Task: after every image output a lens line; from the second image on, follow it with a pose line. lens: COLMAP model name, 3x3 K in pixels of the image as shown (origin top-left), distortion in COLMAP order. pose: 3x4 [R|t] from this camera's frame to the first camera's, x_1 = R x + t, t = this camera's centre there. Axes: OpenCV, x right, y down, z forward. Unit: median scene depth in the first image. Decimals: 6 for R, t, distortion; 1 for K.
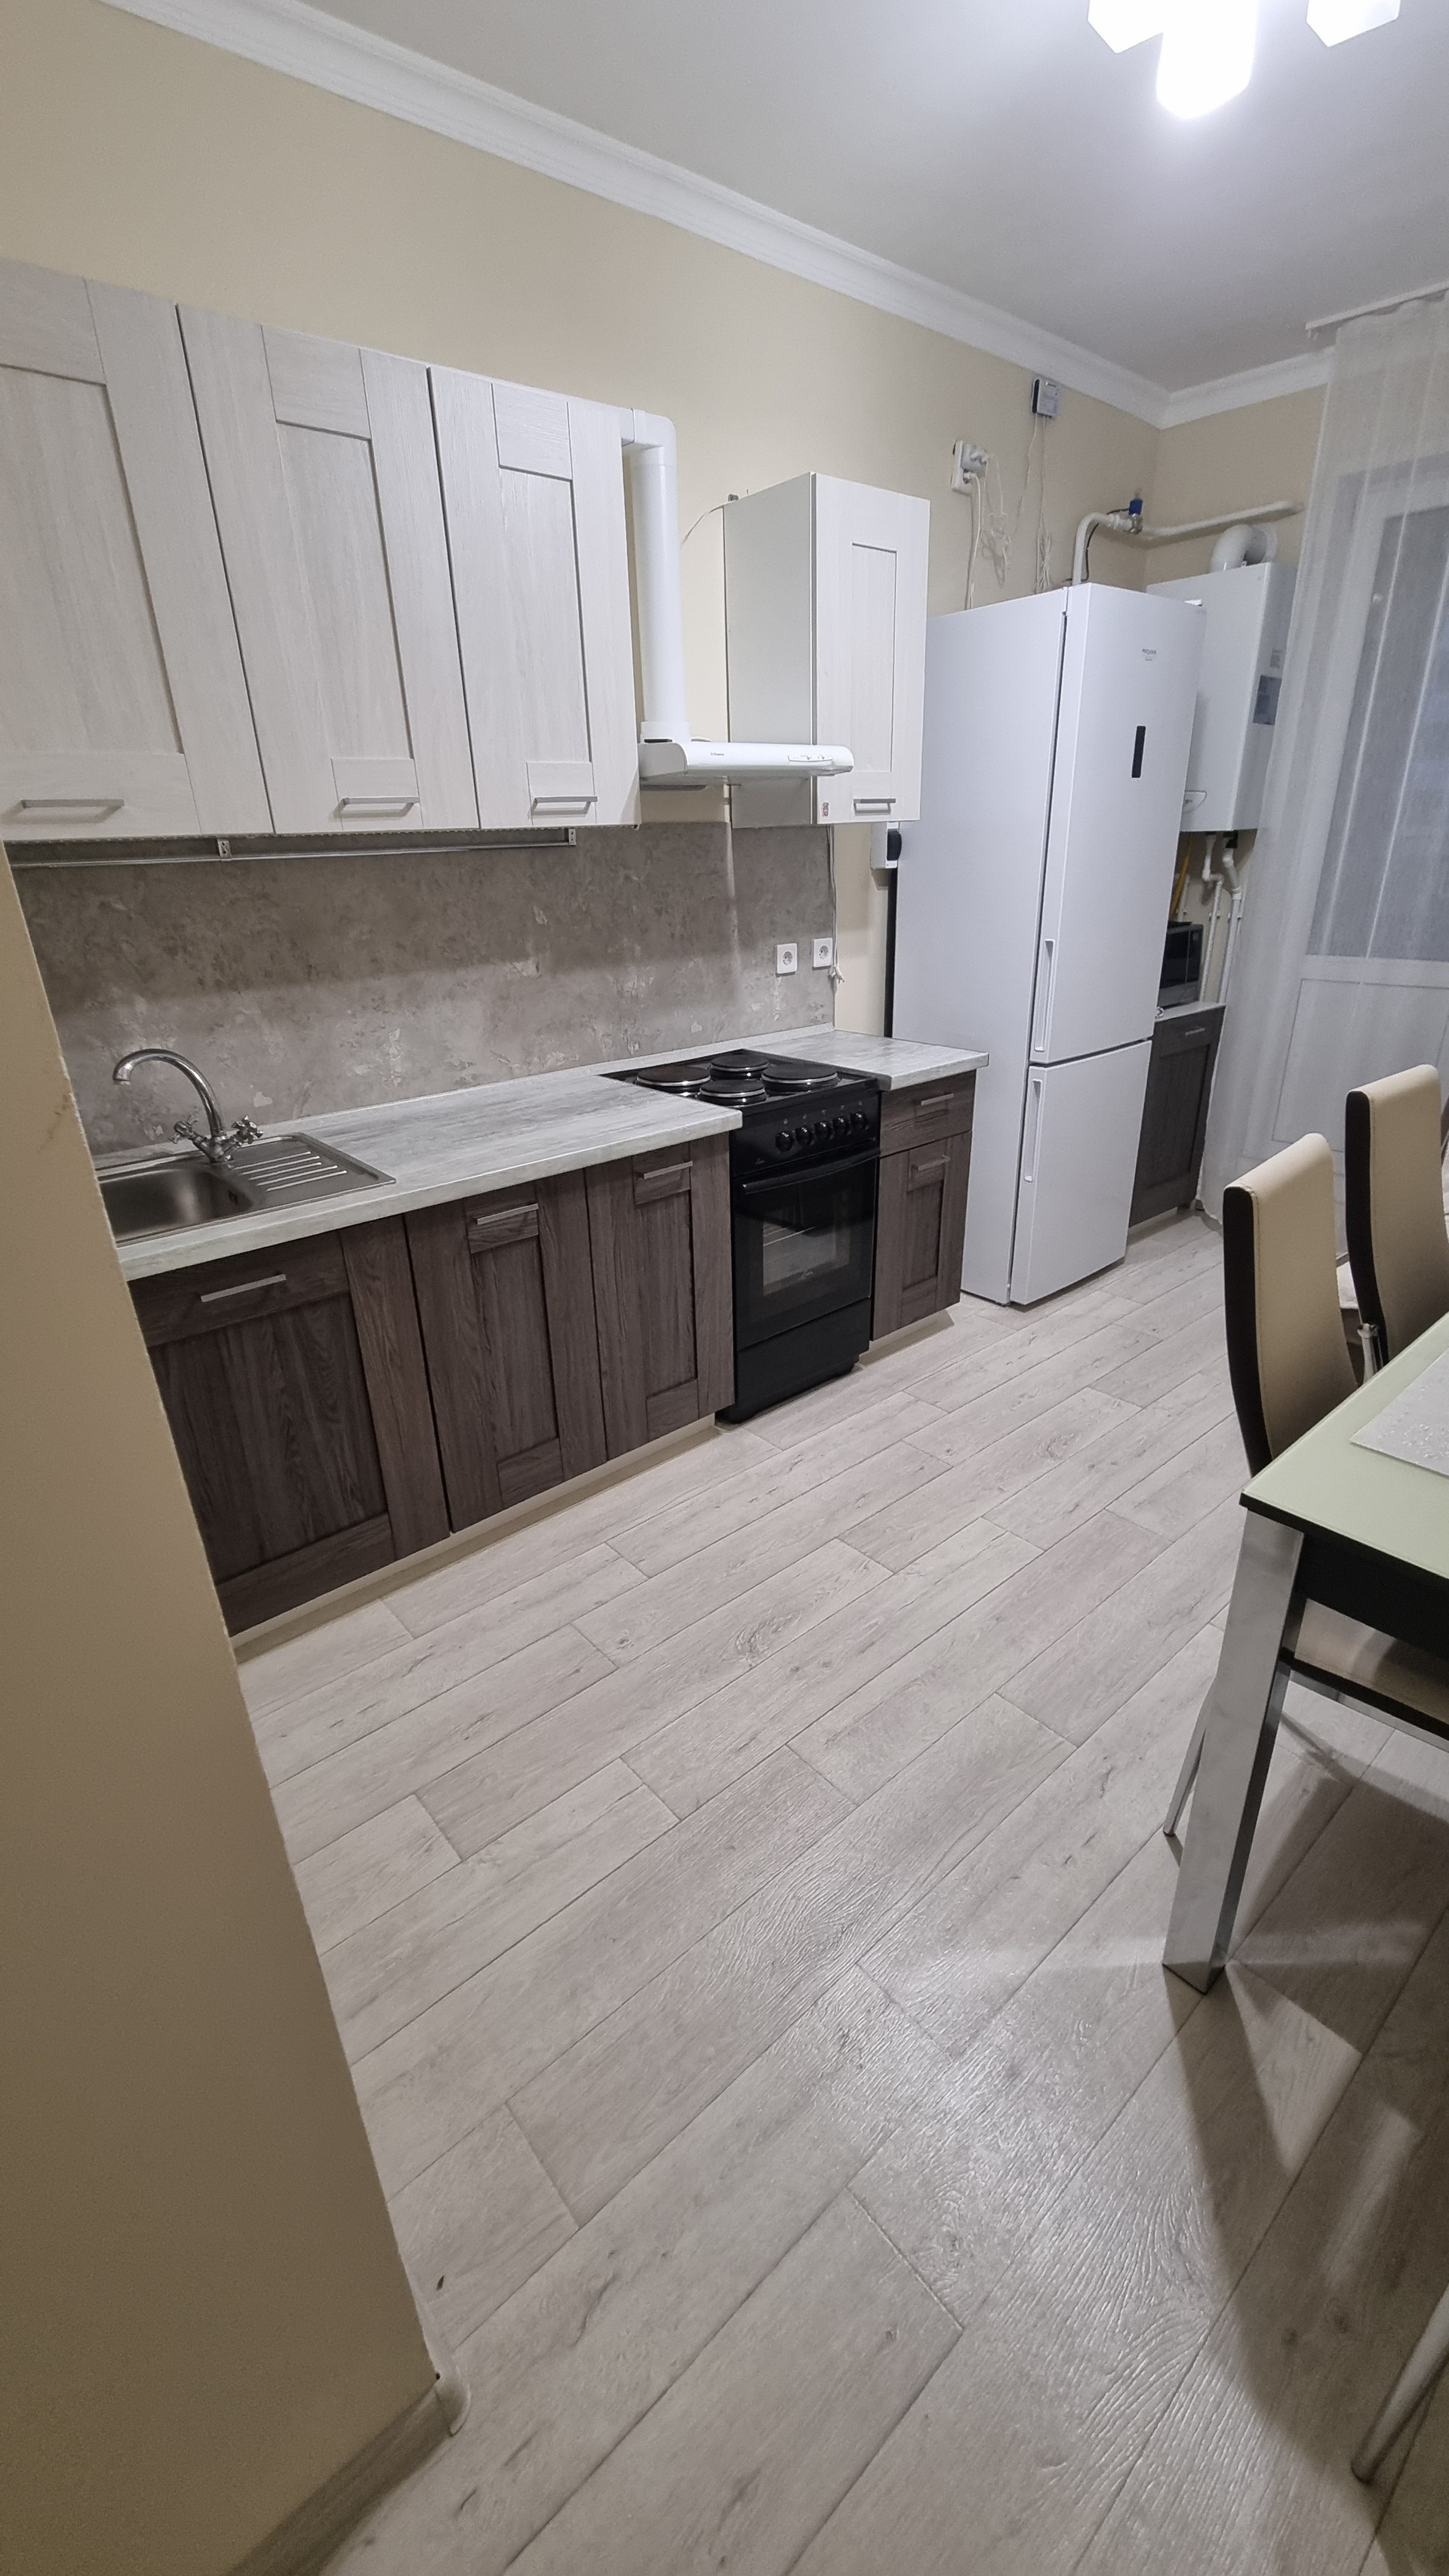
lens RADIAL K [[1042.0, 0, 715.8], [0, 1042.0, 1283.9], [0, 0, 1]] dist [0.008779, -0.003714]
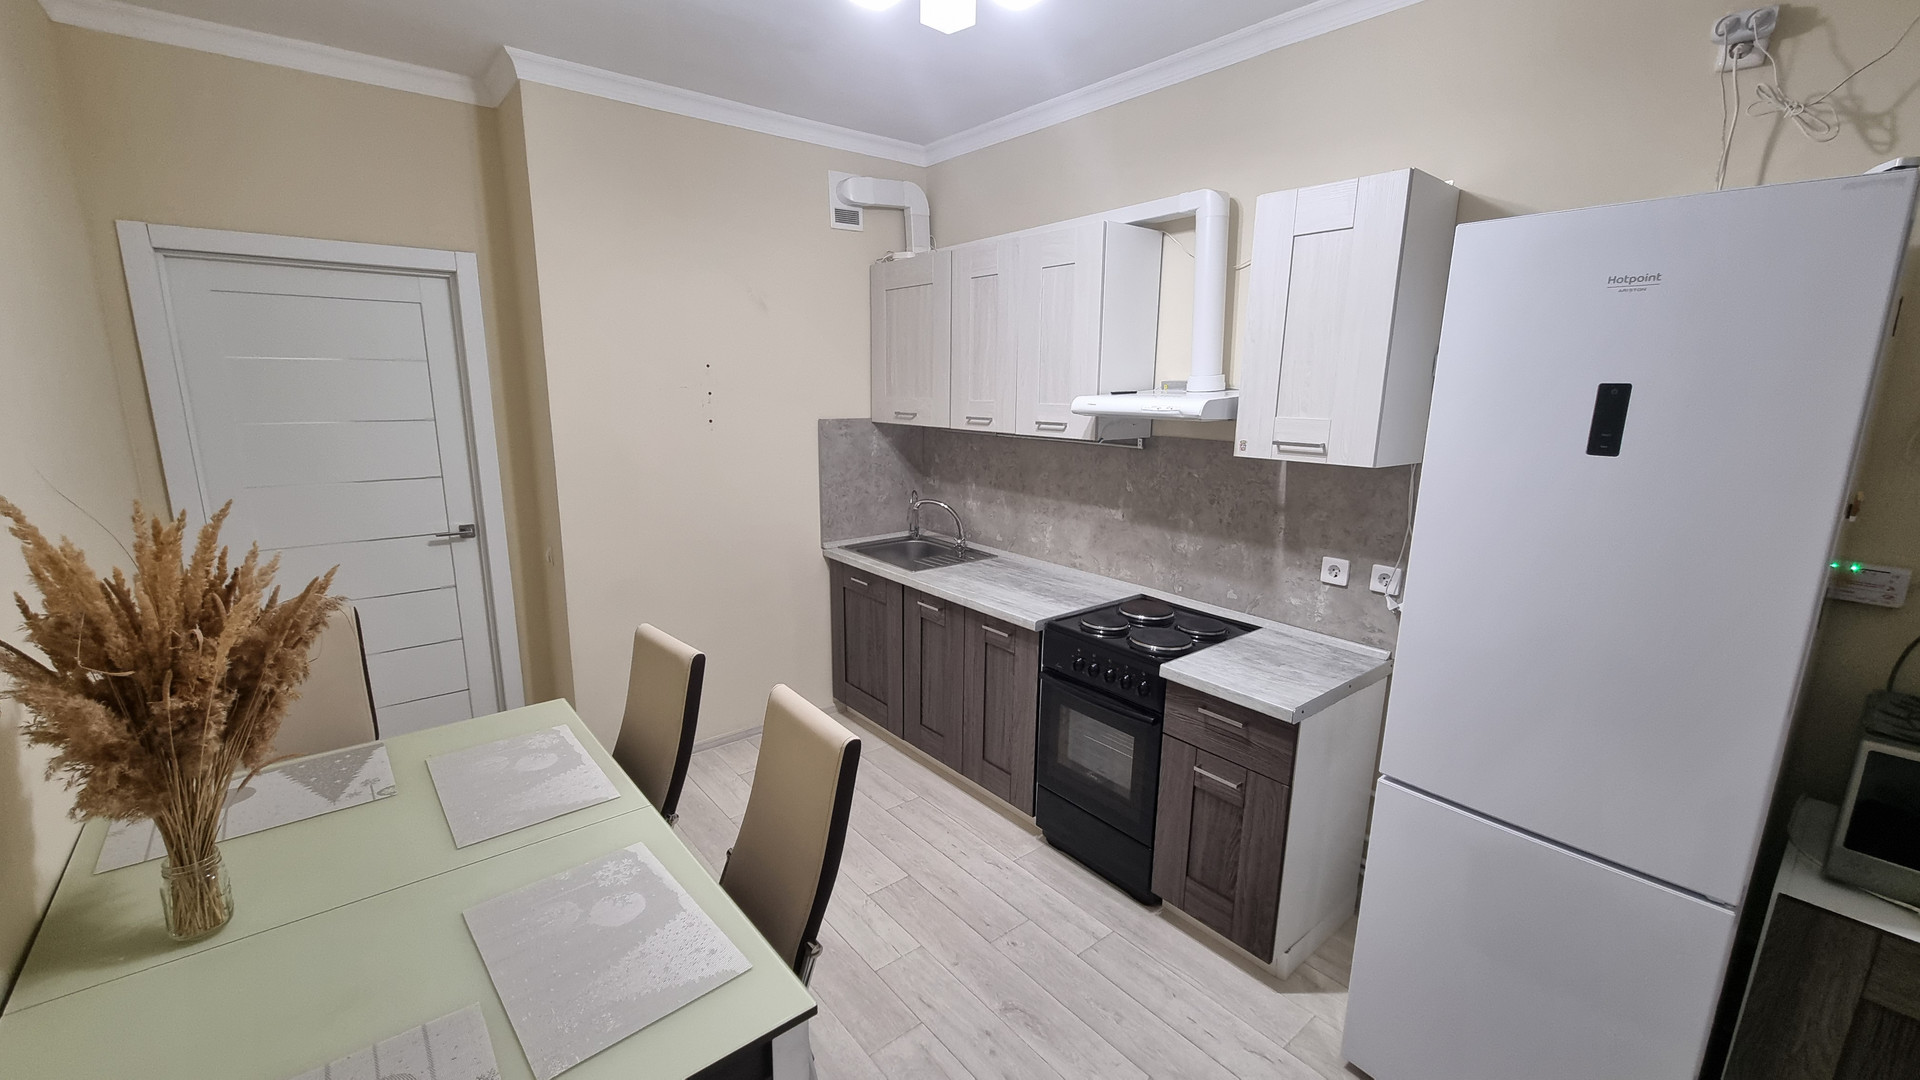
lens RADIAL K [[776.7, 0, 965.8], [0, 776.7, 550.9], [0, 0, 1]] dist [0.008779, -0.003714]
pose [[-0.009363, 0.243811, -0.969778, 1.065813], [-0.408194, 0.884404, 0.226289, -0.457041], [0.912847, 0.397977, 0.091241, 0.743584]]
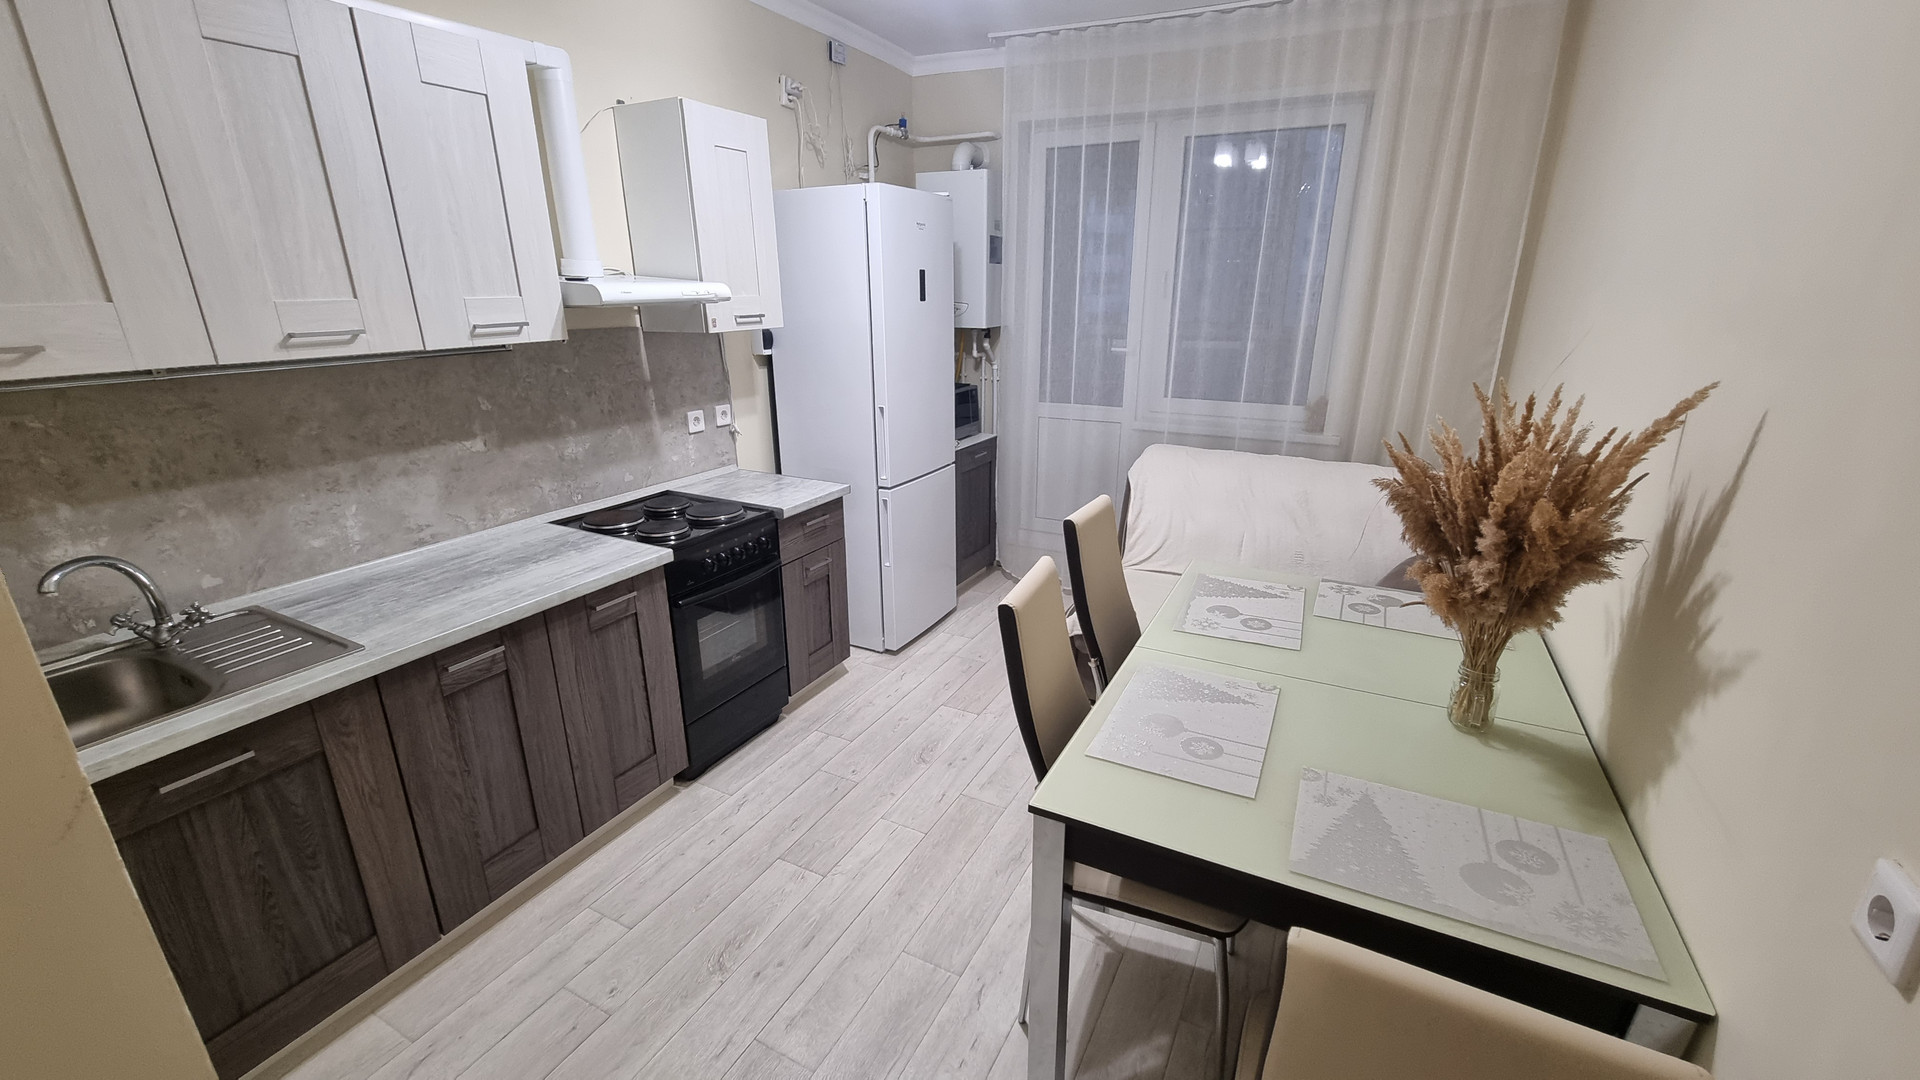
lens RADIAL K [[776.7, 0, 956.6], [0, 776.7, 547.0], [0, 0, 1]] dist [0.008779, -0.003714]
pose [[0.928025, -0.091512, 0.361102, 0.003552], [0.122424, 0.990436, -0.063626, -0.058472], [-0.351826, 0.103254, 0.930353, -0.049344]]
